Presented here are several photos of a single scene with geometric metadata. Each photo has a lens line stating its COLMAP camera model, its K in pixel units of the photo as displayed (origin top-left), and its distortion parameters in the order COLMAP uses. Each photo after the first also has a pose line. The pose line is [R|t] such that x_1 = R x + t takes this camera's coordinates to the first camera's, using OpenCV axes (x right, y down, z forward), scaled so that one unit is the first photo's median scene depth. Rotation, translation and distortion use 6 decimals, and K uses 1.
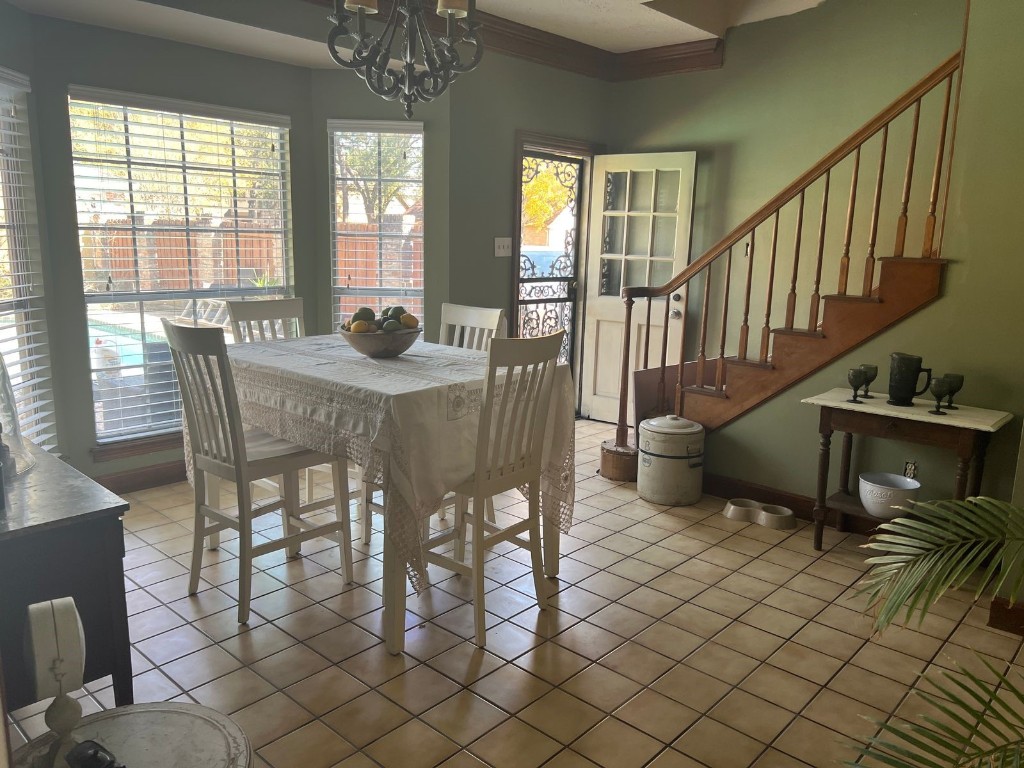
lens RADIAL K [[781.1, 0, 512.0], [0, 781.1, 384.0], [0, 0, 1]] dist [0.000549, -0.000620]
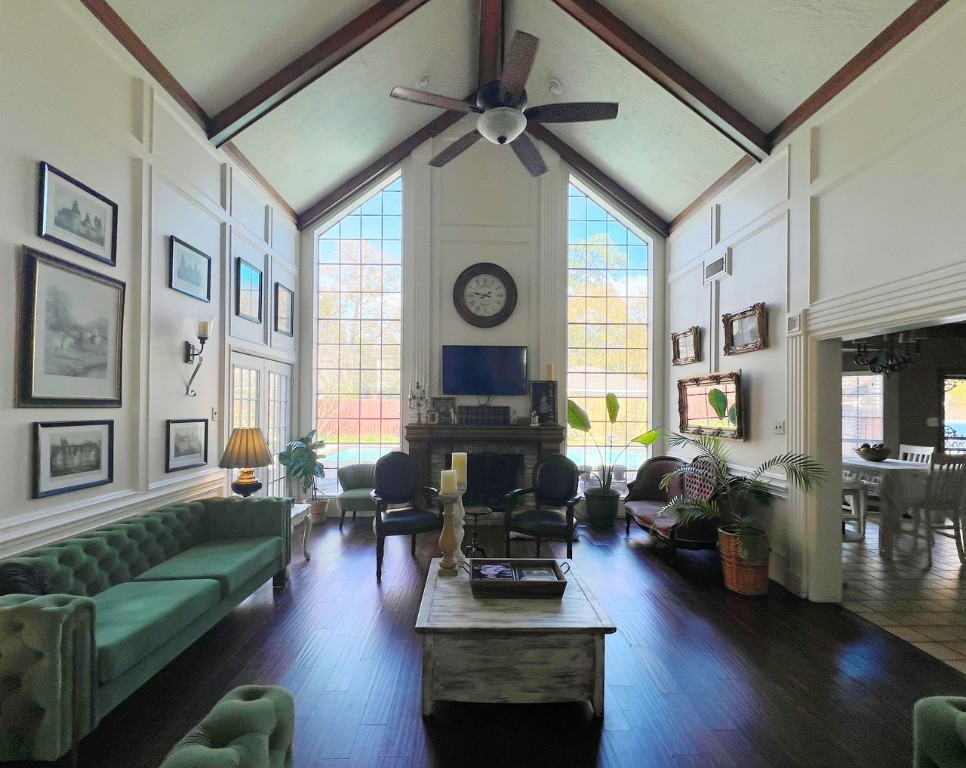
lens RADIAL K [[438.1, 0, 483.0], [0, 438.1, 384.0], [0, 0, 1]] dist [0.004222, 0.000735]
pose [[0.698292, -0.027326, -0.715292, -0.007861], [-0.139564, 0.974896, -0.173491, 0.143454], [0.702076, 0.220976, 0.676948, -0.965864]]
